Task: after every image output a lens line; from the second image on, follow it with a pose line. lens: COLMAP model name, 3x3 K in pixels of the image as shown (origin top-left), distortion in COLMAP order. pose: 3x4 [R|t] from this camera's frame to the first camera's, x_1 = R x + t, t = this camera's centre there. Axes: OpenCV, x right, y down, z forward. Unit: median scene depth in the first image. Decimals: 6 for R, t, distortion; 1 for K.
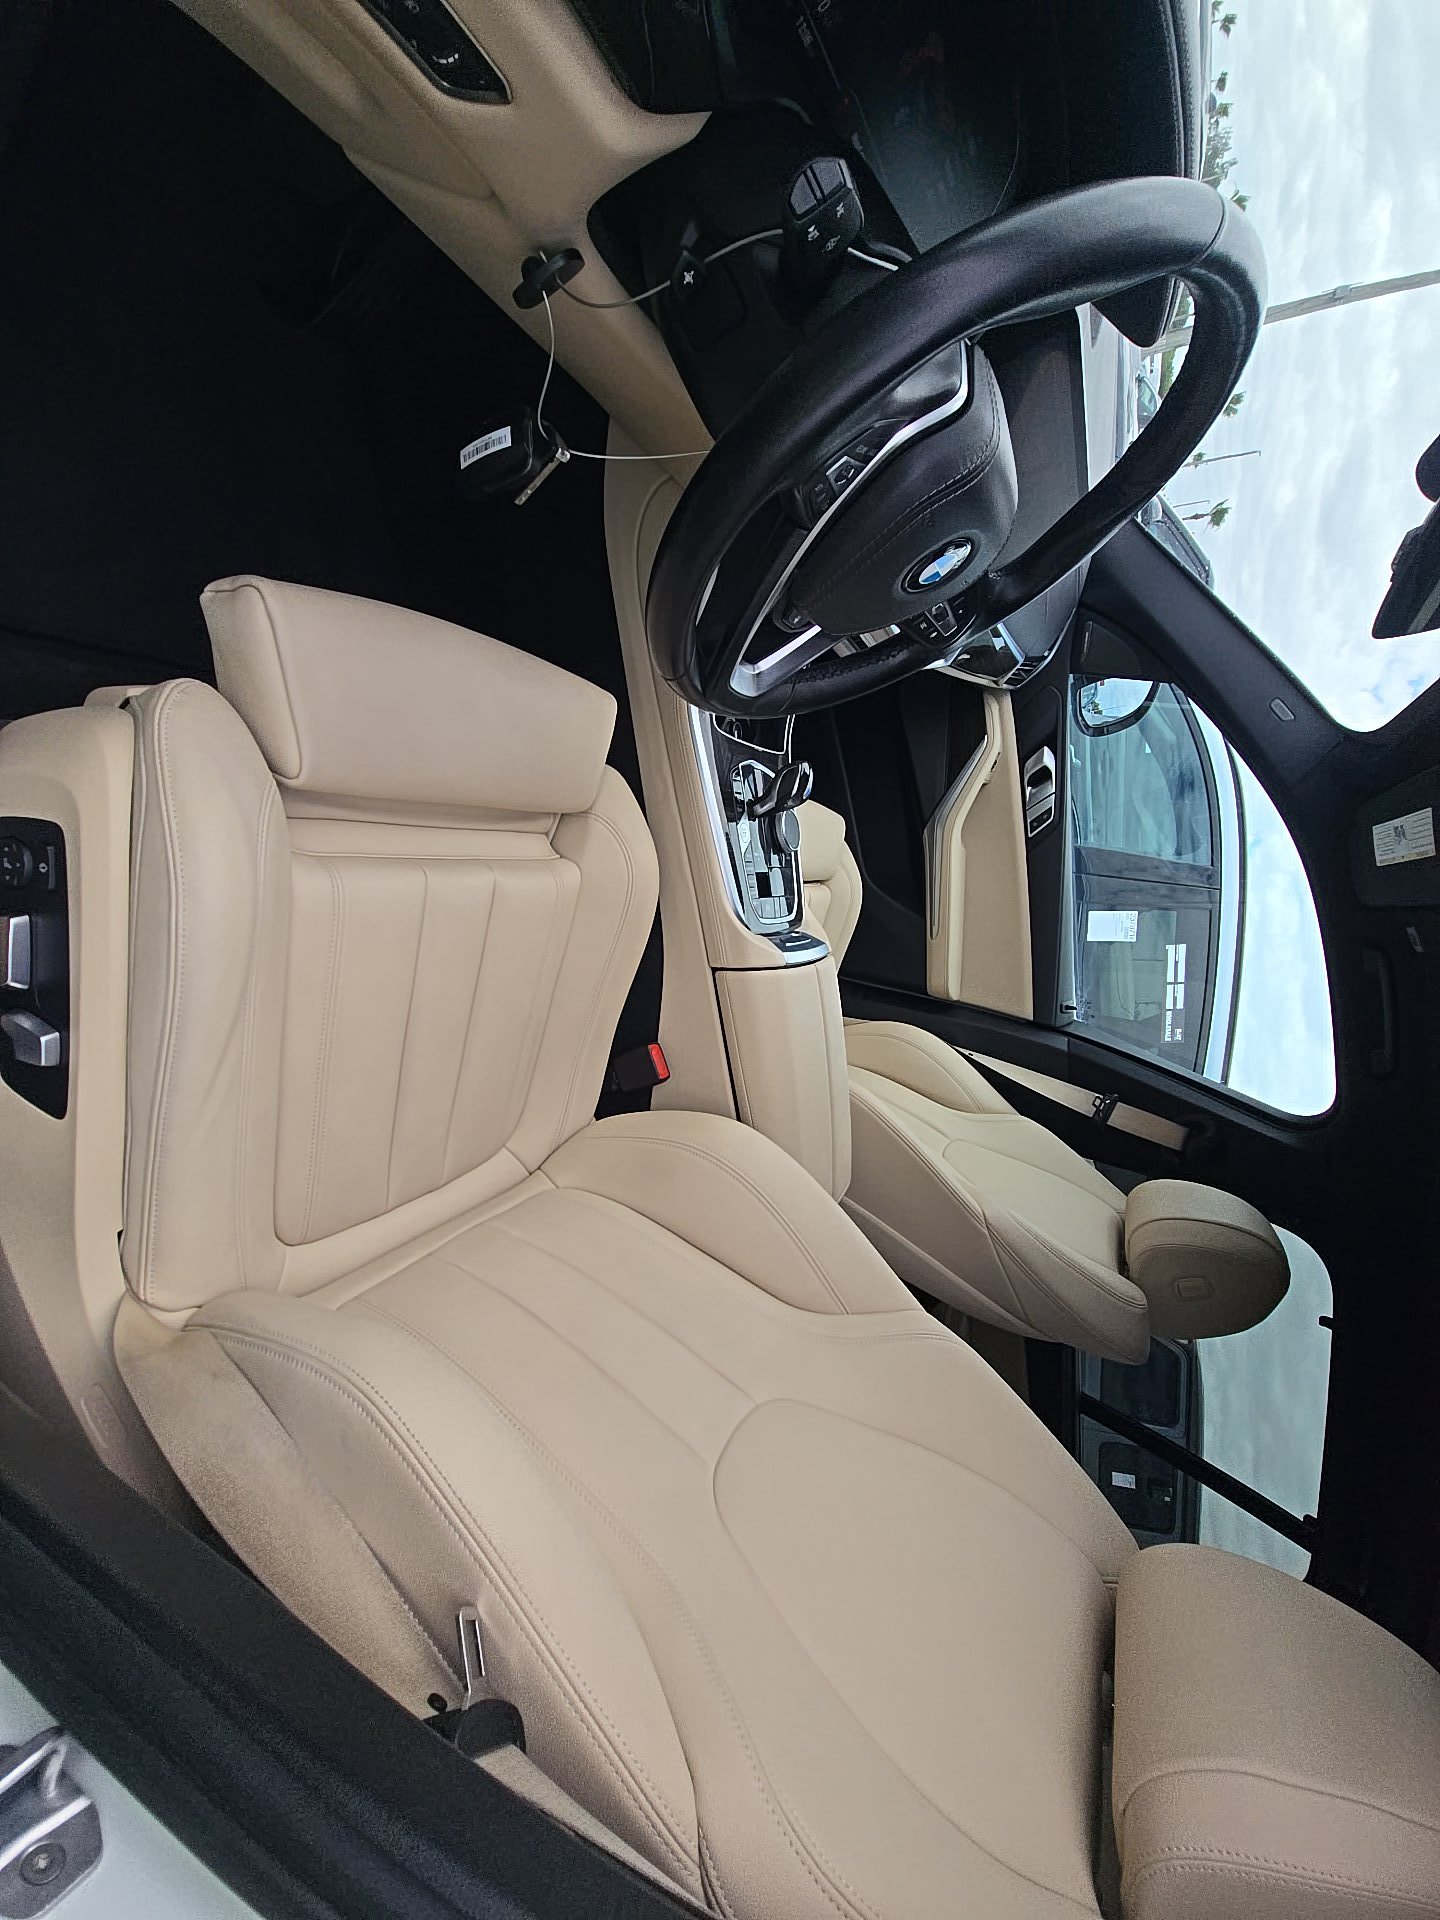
lens RADIAL K [[773.2, 0, 720.0], [0, 773.2, 960.0], [0, 0, 1]] dist [-0.000253, -0.000508]
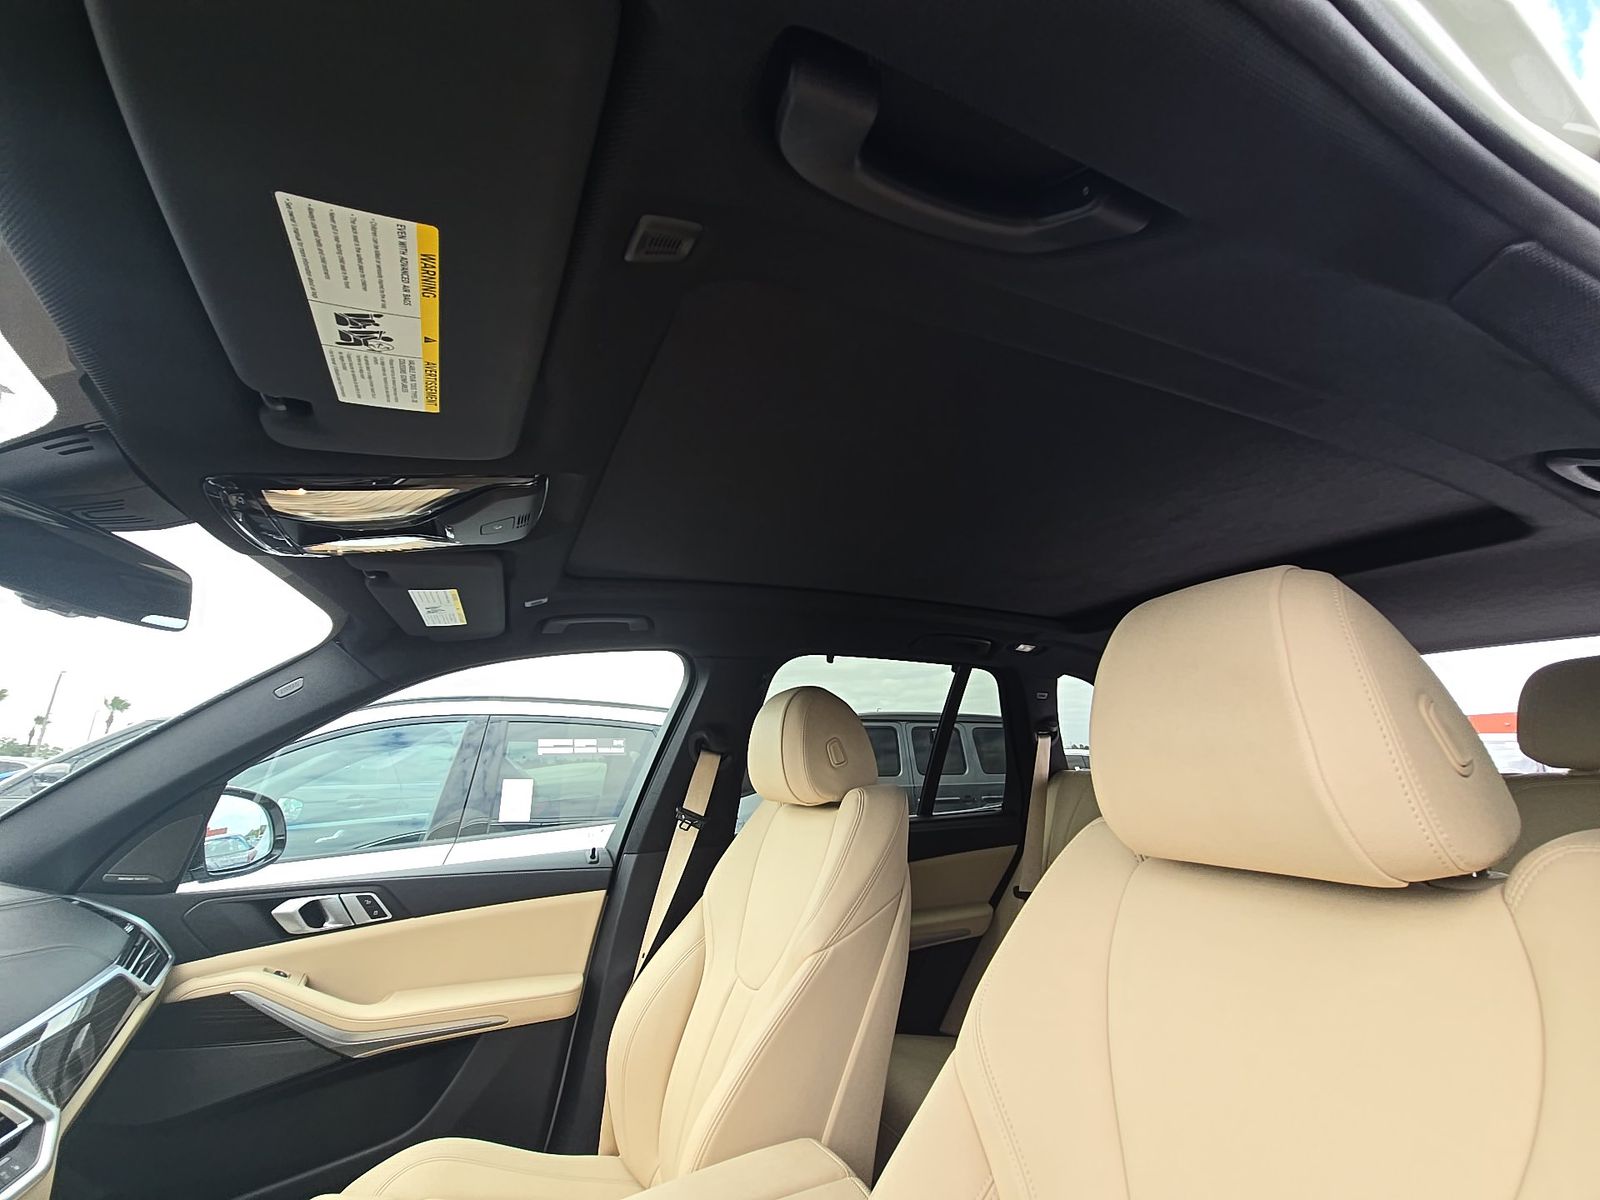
lens RADIAL K [[644.3, 0, 800.0], [0, 644.3, 600.0], [0, 0, 1]] dist [-0.000253, -0.000508]
pose [[-0.192422, -0.754285, 0.627716, 0.120271], [0.938346, 0.045779, 0.342653, 0.011327], [-0.287194, 0.654949, 0.698972, 0.109332]]
